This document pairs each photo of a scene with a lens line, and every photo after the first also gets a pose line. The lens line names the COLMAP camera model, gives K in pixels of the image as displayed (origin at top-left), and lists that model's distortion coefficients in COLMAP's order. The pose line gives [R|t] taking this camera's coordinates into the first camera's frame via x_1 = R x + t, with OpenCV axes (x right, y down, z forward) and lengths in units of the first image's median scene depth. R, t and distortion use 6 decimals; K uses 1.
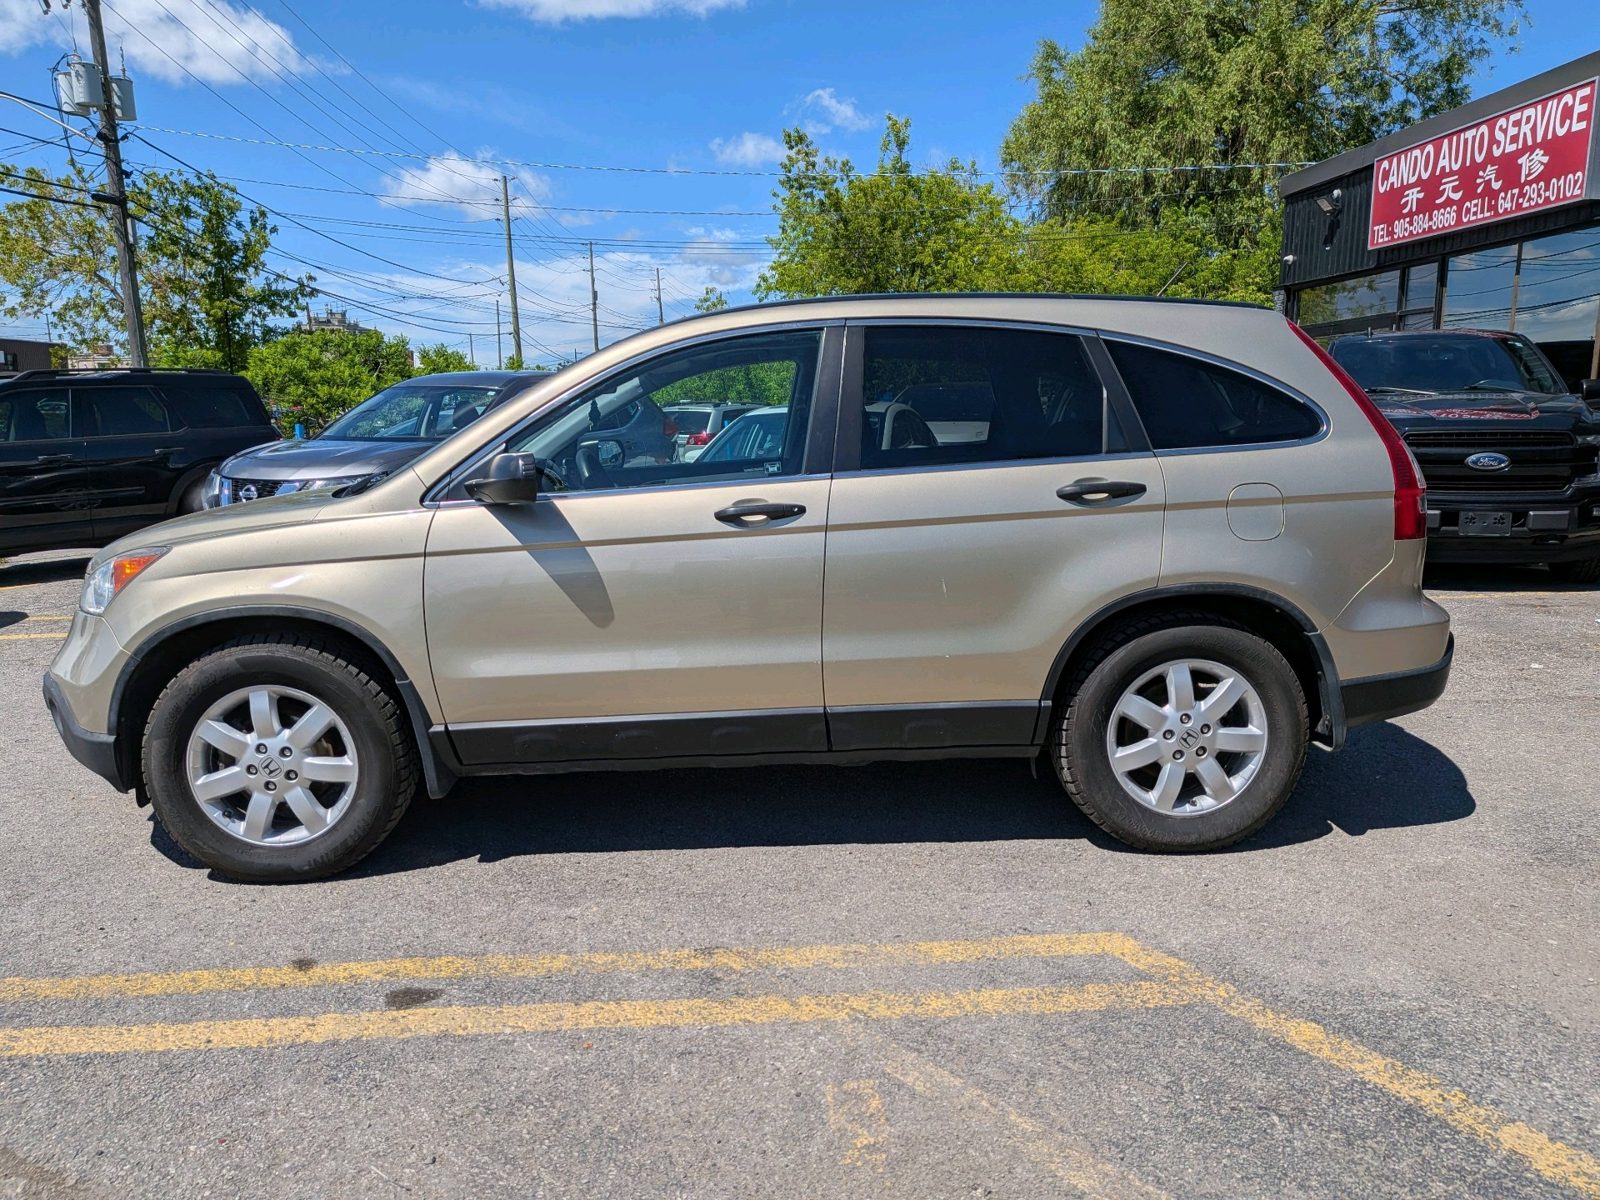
lens RADIAL K [[1168.9, 0, 796.1], [0, 1168.9, 598.3], [0, 0, 1]] dist [0.011726, -0.022412]
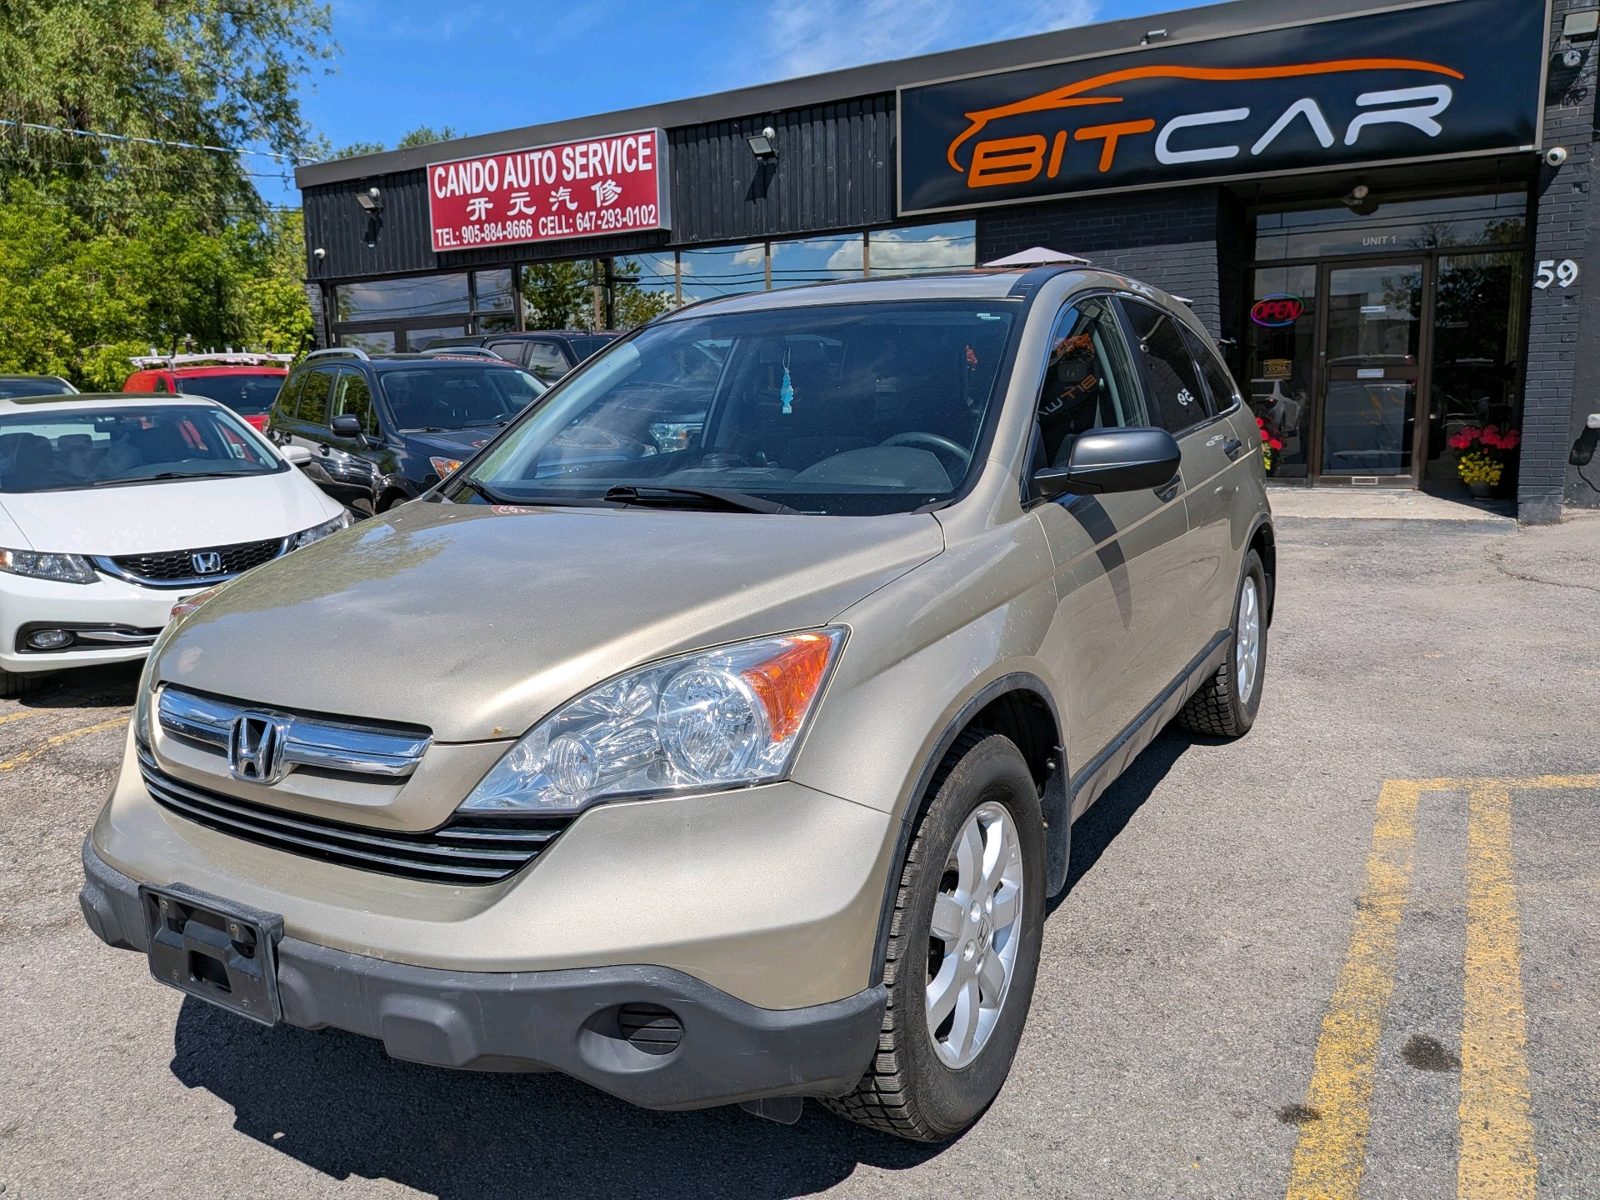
lens RADIAL K [[1168.9, 0, 801.6], [0, 1168.9, 591.2], [0, 0, 1]] dist [0.011726, -0.022412]
pose [[0.550104, -0.138248, 0.823573, -0.270955], [0.147745, 0.986757, 0.066955, -0.023219], [-0.821923, 0.084846, 0.563244, 0.195457]]
